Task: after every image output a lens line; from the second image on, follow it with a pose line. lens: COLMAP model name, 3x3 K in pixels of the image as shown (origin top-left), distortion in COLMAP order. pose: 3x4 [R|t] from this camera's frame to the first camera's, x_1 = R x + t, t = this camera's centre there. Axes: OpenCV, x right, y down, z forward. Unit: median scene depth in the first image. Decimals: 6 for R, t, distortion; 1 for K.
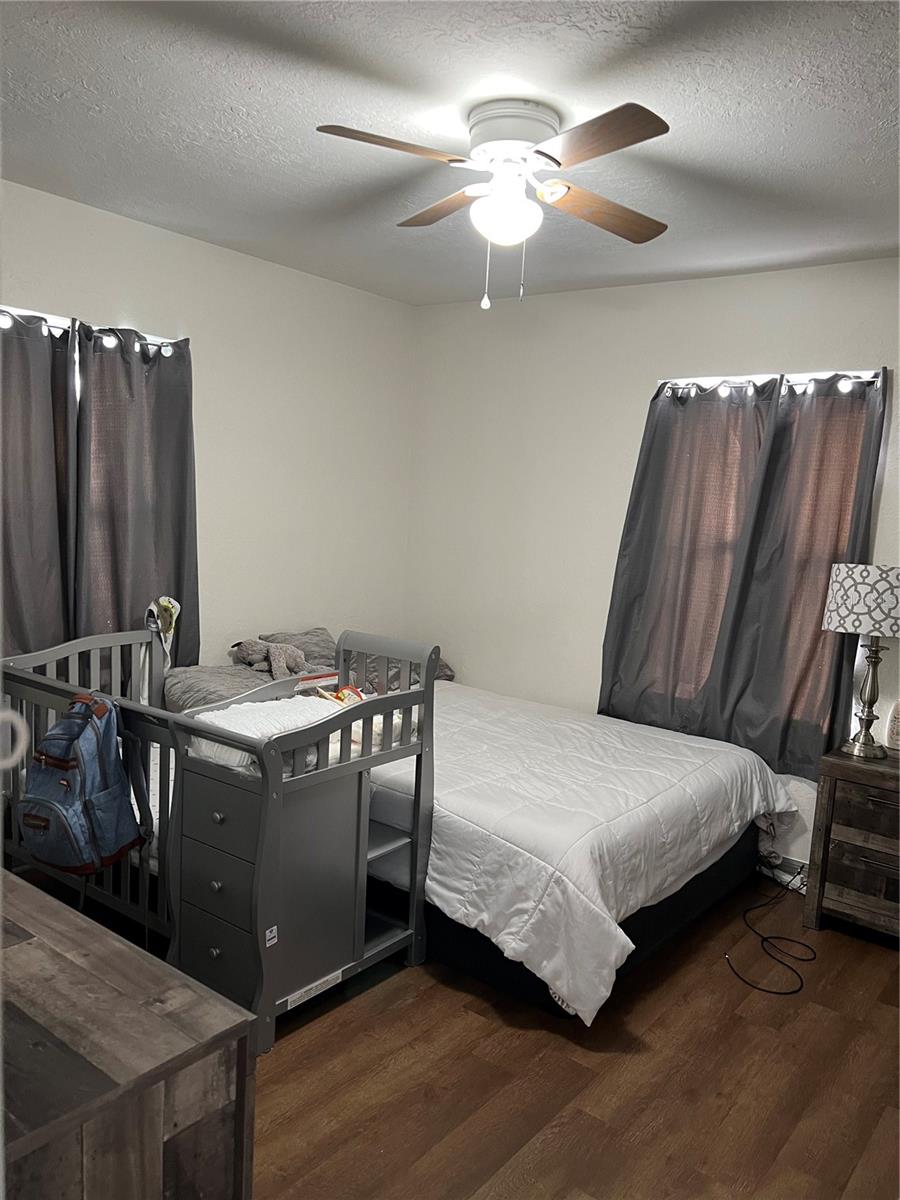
lens RADIAL K [[891.5, 0, 447.2], [0, 891.5, 618.3], [0, 0, 1]] dist [0.107201, -0.160611]
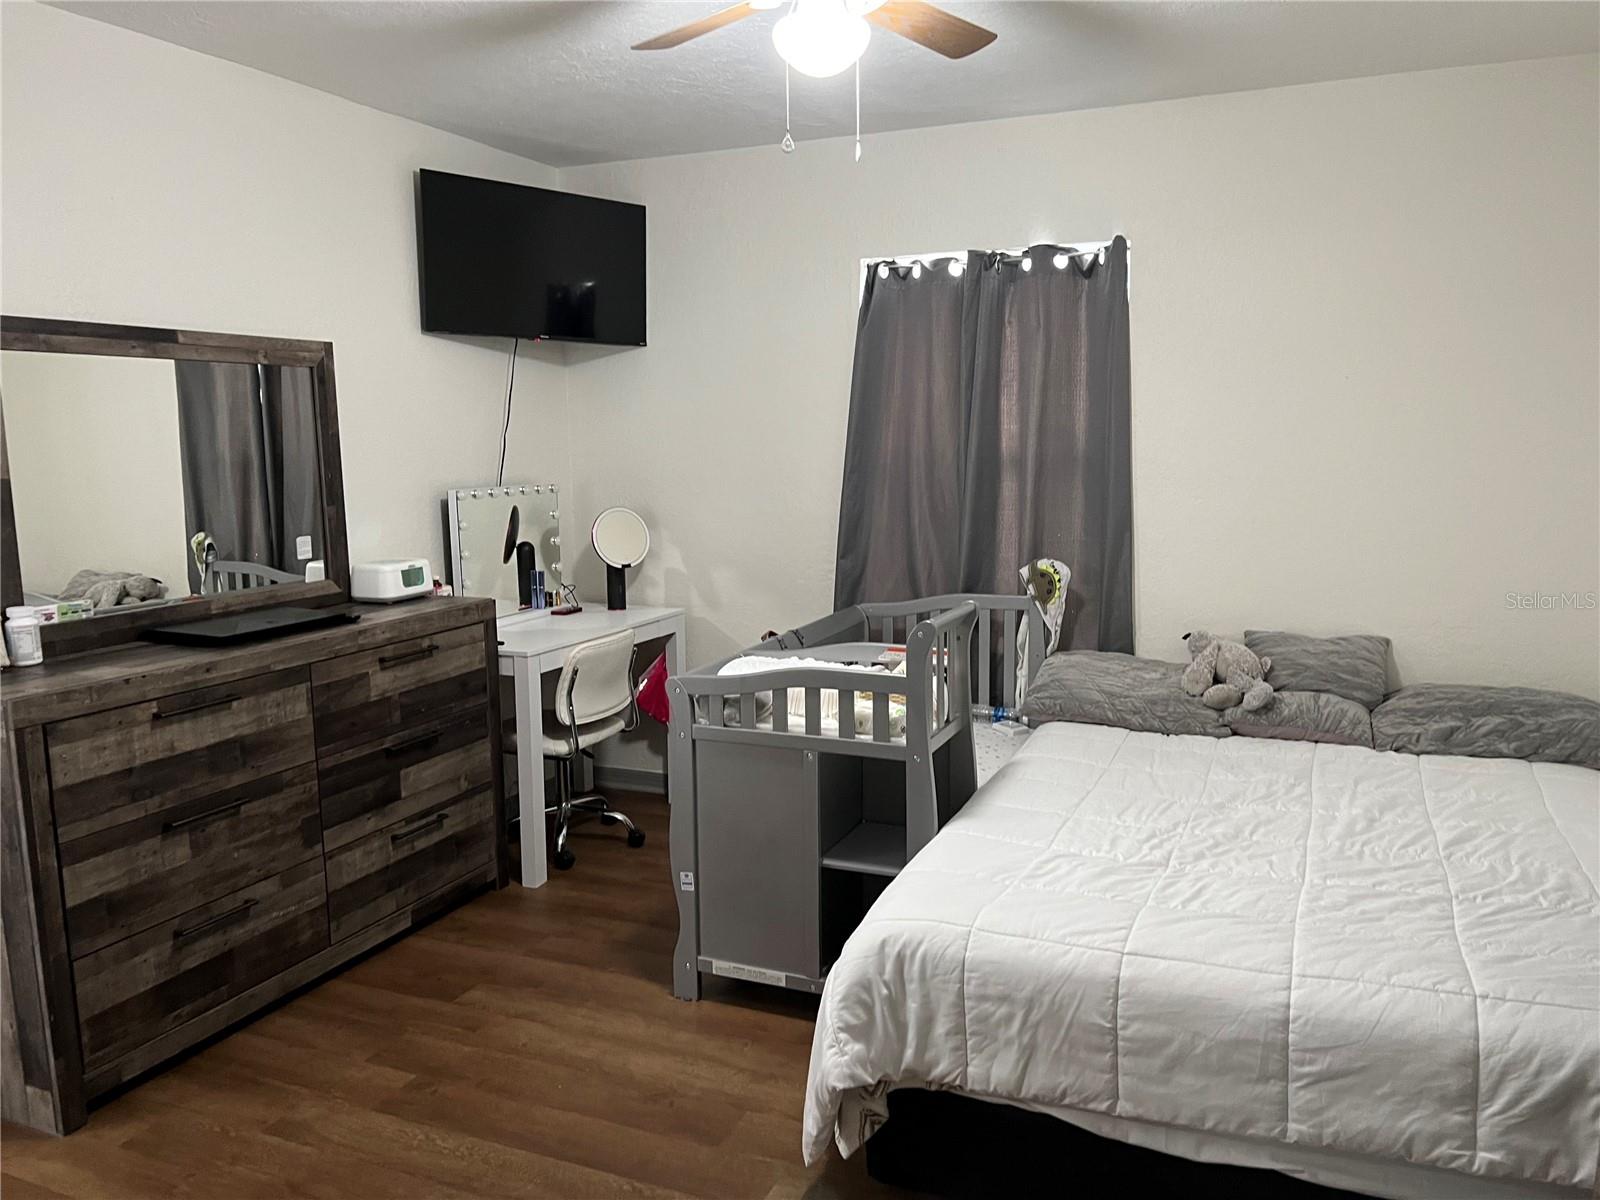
lens RADIAL K [[1188.7, 0, 793.9], [0, 1188.7, 609.2], [0, 0, 1]] dist [0.107201, -0.160611]
pose [[0.250857, 0.081073, -0.964623, 0.852956], [-0.098776, 0.993429, 0.057807, -0.022024], [0.962972, 0.080781, 0.257216, 0.606242]]
